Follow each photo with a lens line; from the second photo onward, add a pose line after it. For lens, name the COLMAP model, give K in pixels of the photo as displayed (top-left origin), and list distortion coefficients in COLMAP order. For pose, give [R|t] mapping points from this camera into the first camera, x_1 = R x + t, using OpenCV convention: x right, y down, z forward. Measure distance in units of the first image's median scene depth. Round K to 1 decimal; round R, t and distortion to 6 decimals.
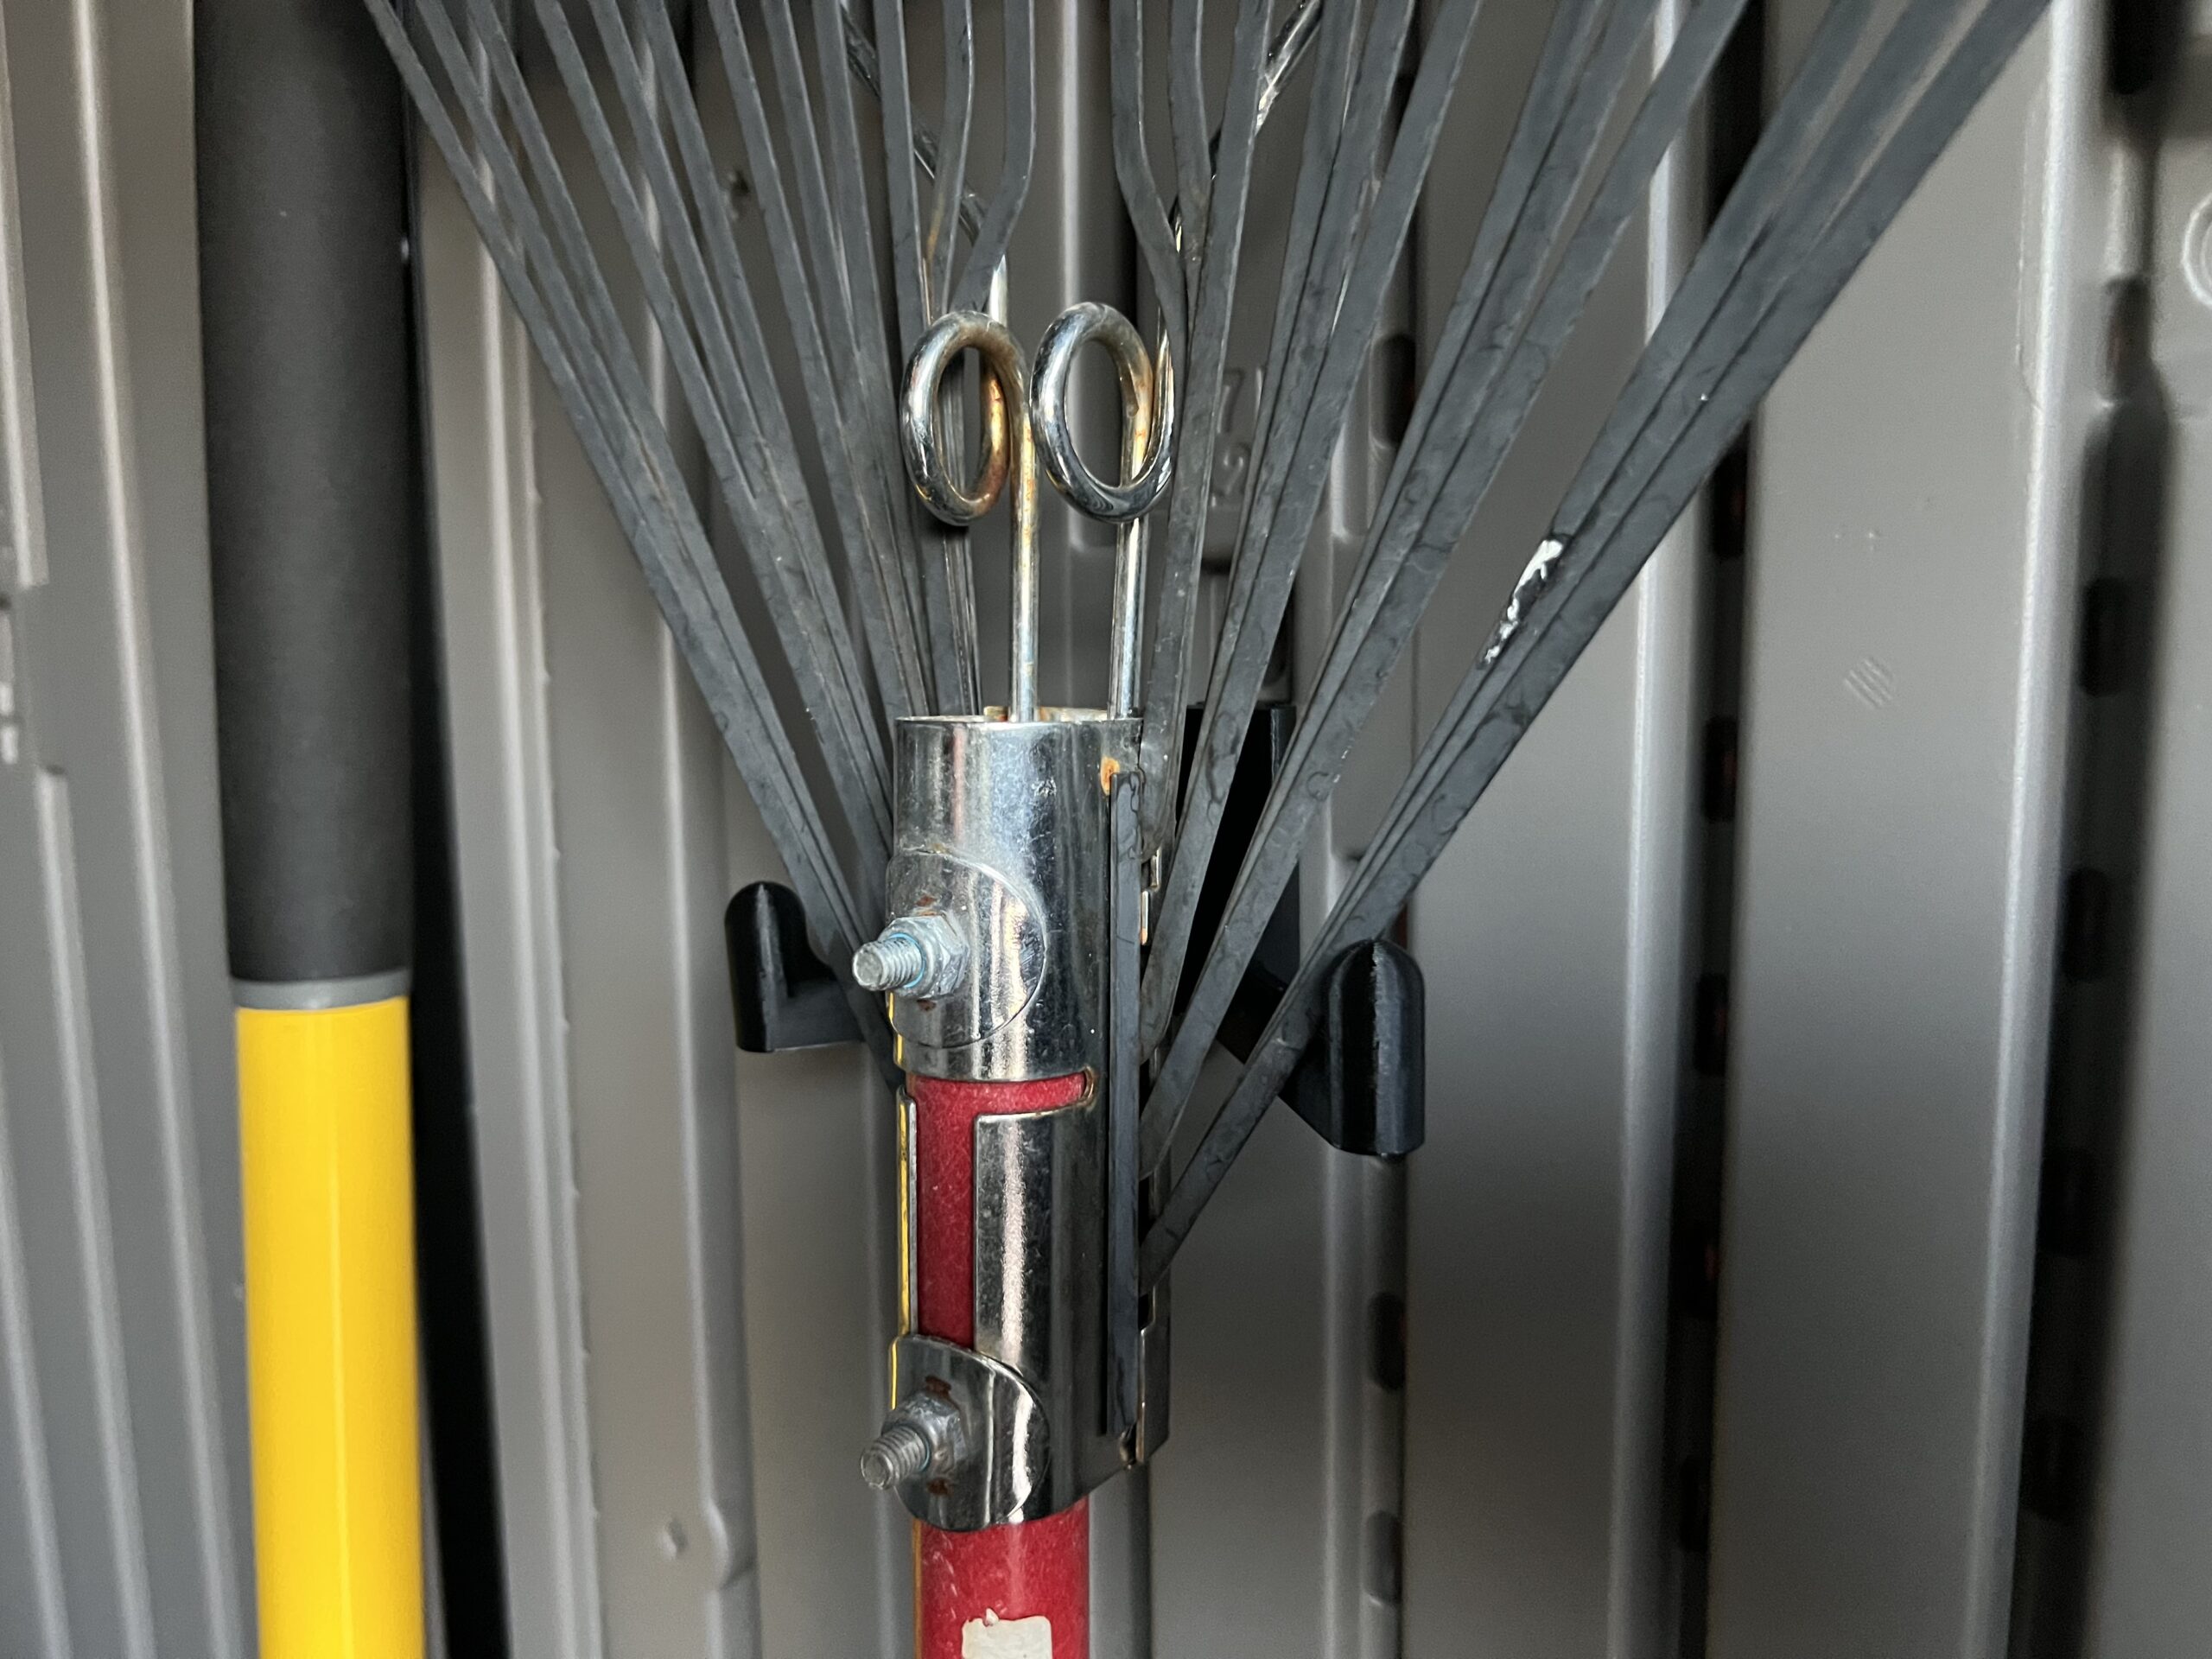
lens RADIAL K [[1697.4, 0, 1106.0], [0, 1697.4, 829.5], [0, 0, 1]] dist [0.215114, -0.000844]
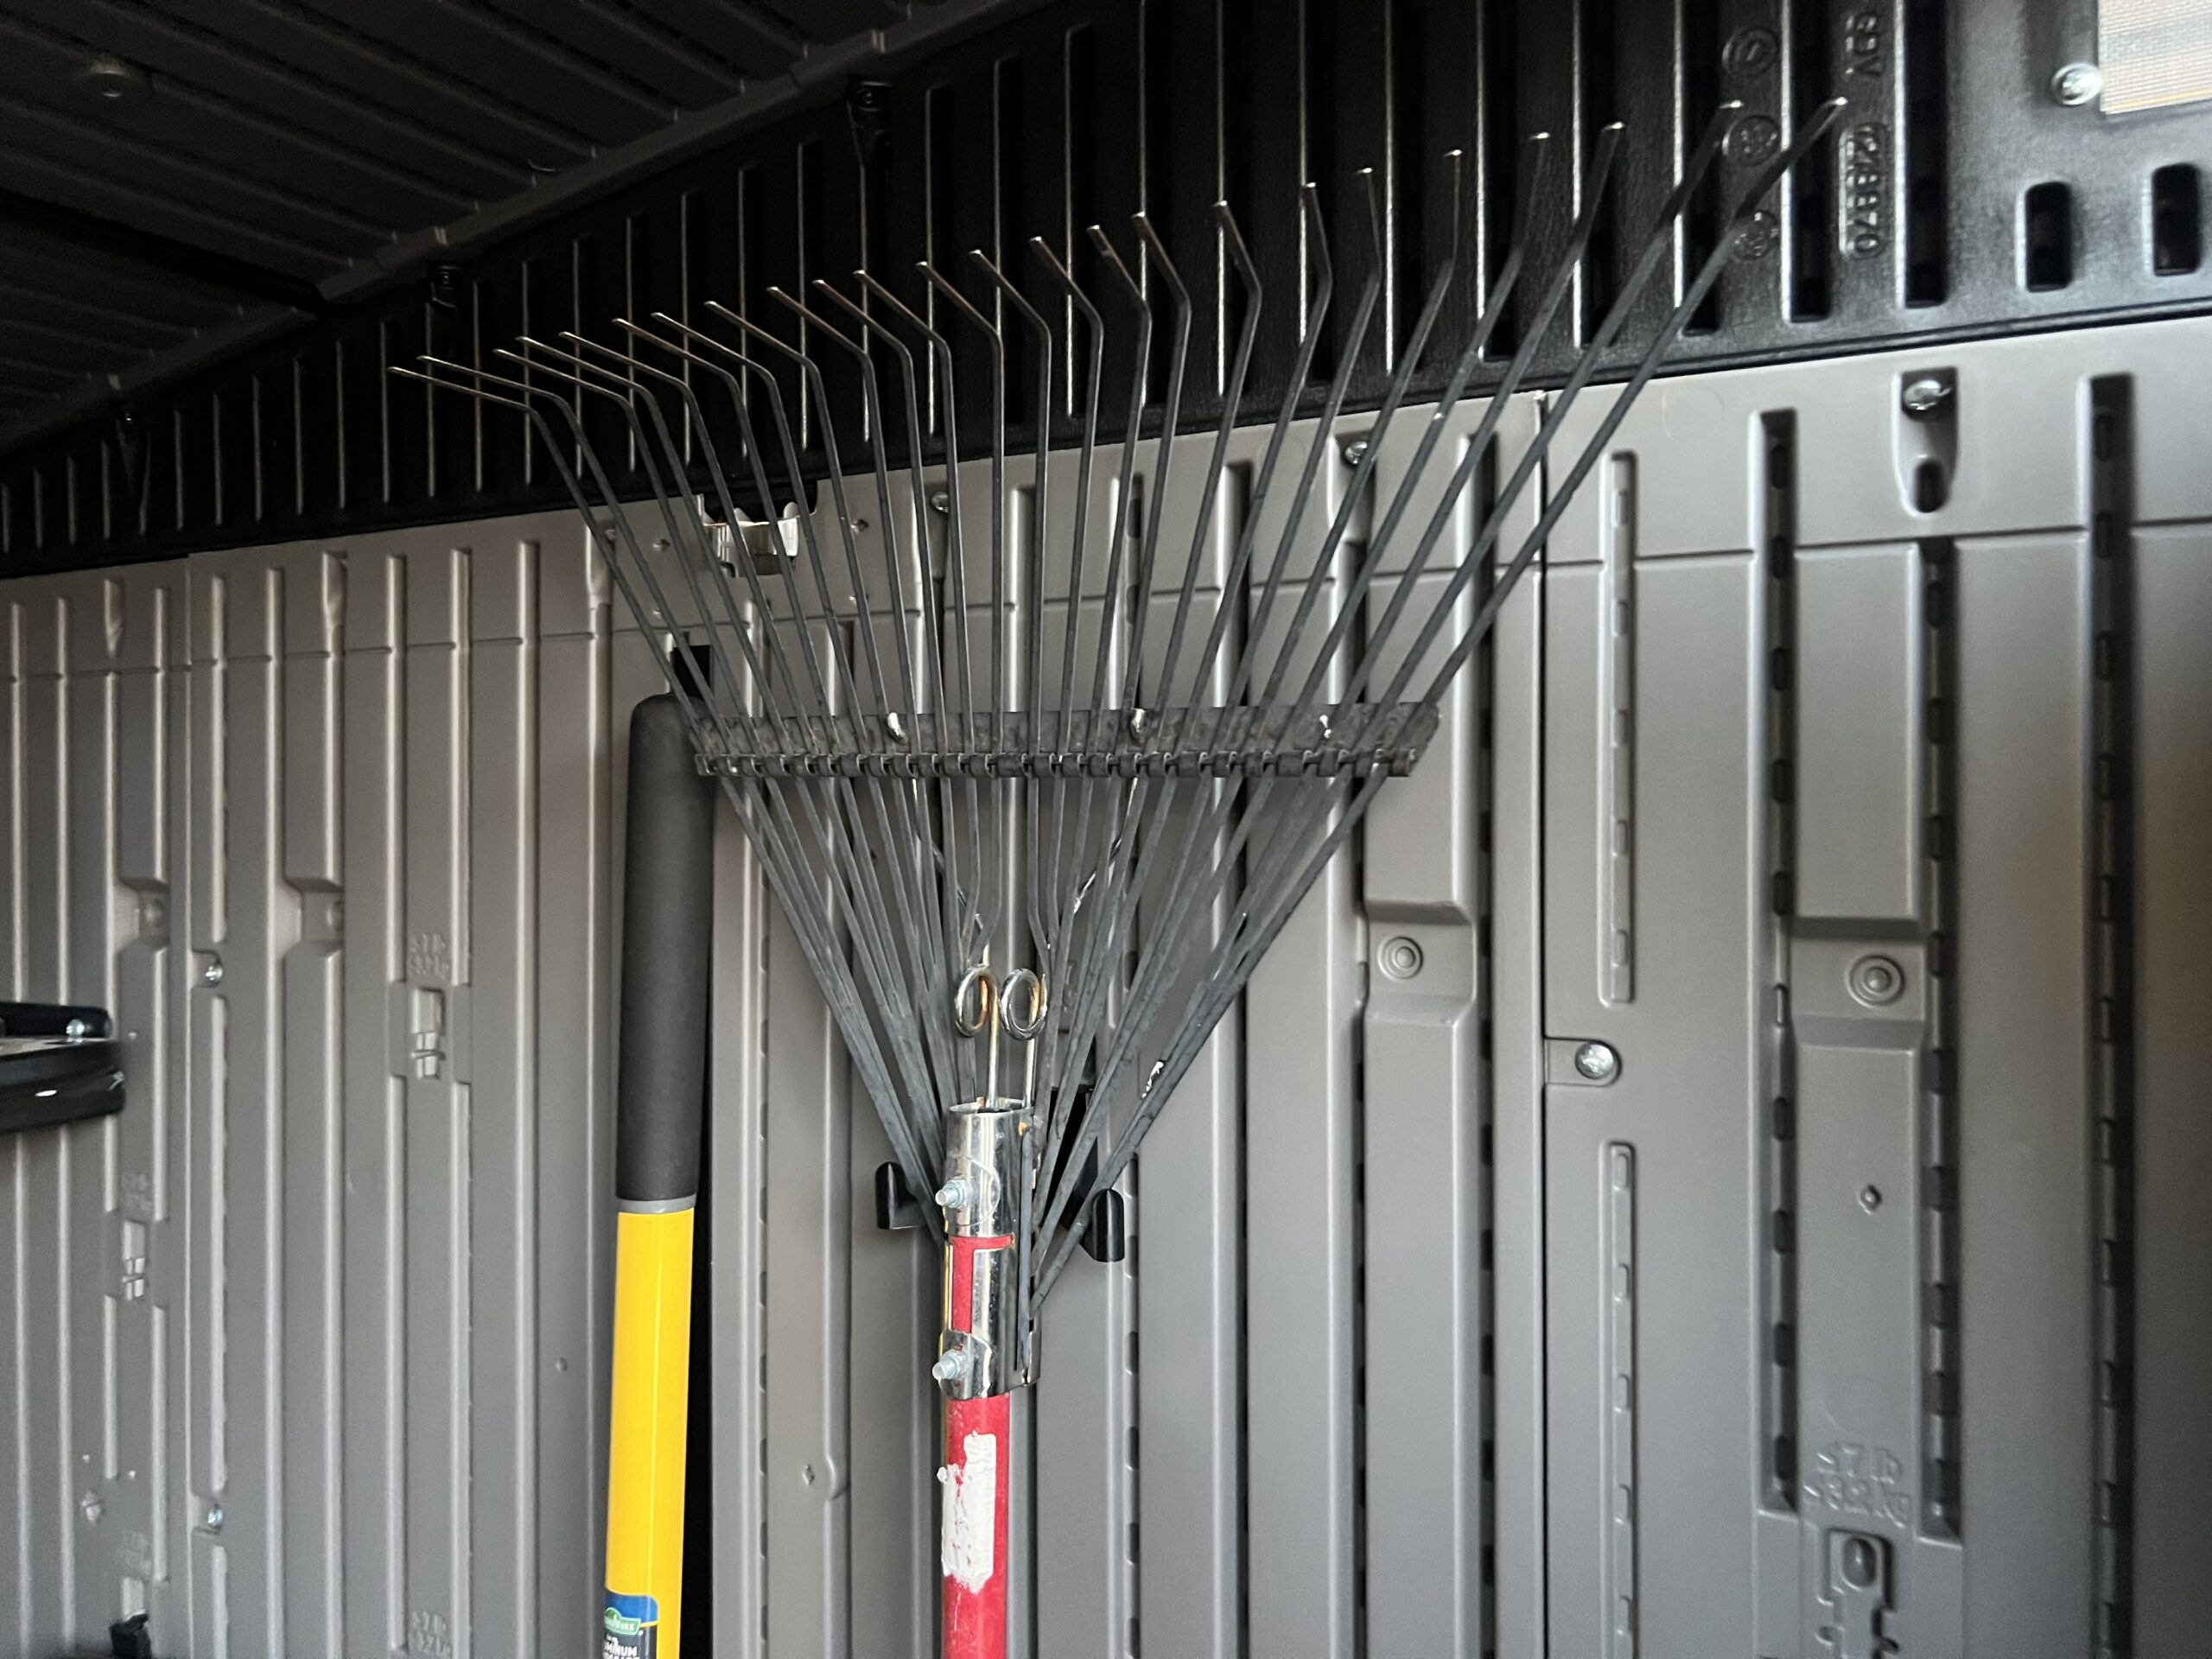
lens RADIAL K [[1697.4, 0, 1106.0], [0, 1697.4, 829.5], [0, 0, 1]] dist [0.215114, -0.000844]
pose [[0.998987, 0.013504, 0.042930, 0.012131], [-0.008506, 0.993381, -0.114552, -0.199973], [-0.044193, 0.114071, 0.992489, -1.896274]]
